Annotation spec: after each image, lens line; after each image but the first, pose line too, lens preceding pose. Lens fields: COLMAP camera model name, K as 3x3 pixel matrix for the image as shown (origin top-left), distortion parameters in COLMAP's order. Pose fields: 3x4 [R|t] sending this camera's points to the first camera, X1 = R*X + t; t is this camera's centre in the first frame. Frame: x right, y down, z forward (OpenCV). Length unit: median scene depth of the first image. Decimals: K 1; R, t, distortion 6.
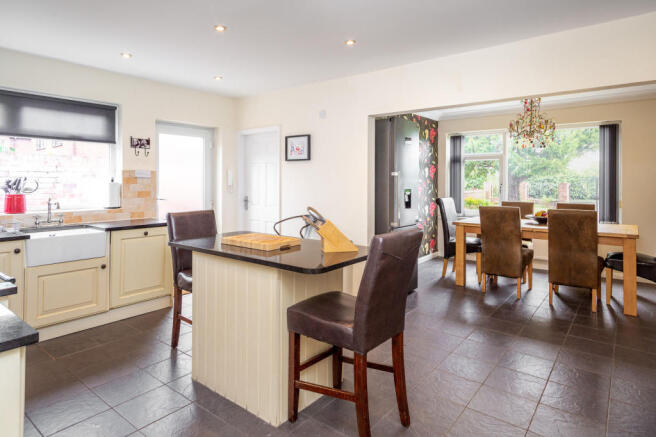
lens RADIAL K [[372.4, 0, 324.9], [0, 372.4, 186.6], [0, 0, 1]] dist [0.005374, 0.001819]
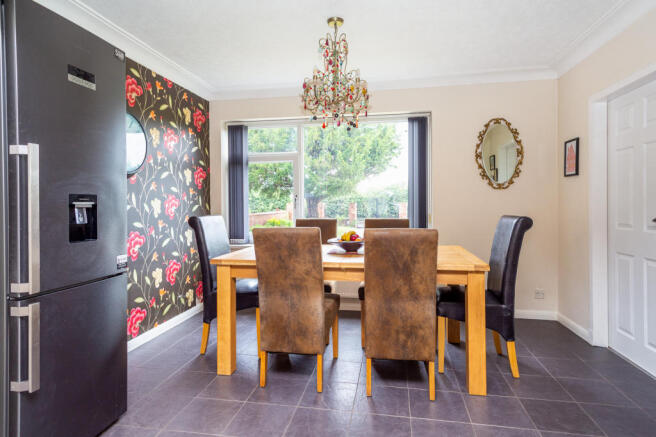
lens RADIAL K [[372.4, 0, 324.9], [0, 372.4, 186.6], [0, 0, 1]] dist [0.005374, 0.001819]
pose [[0.877108, 0.015120, 0.480055, 0.177102], [0.013940, 0.998282, -0.056913, 0.017534], [-0.480091, 0.056611, 0.875390, 0.343591]]
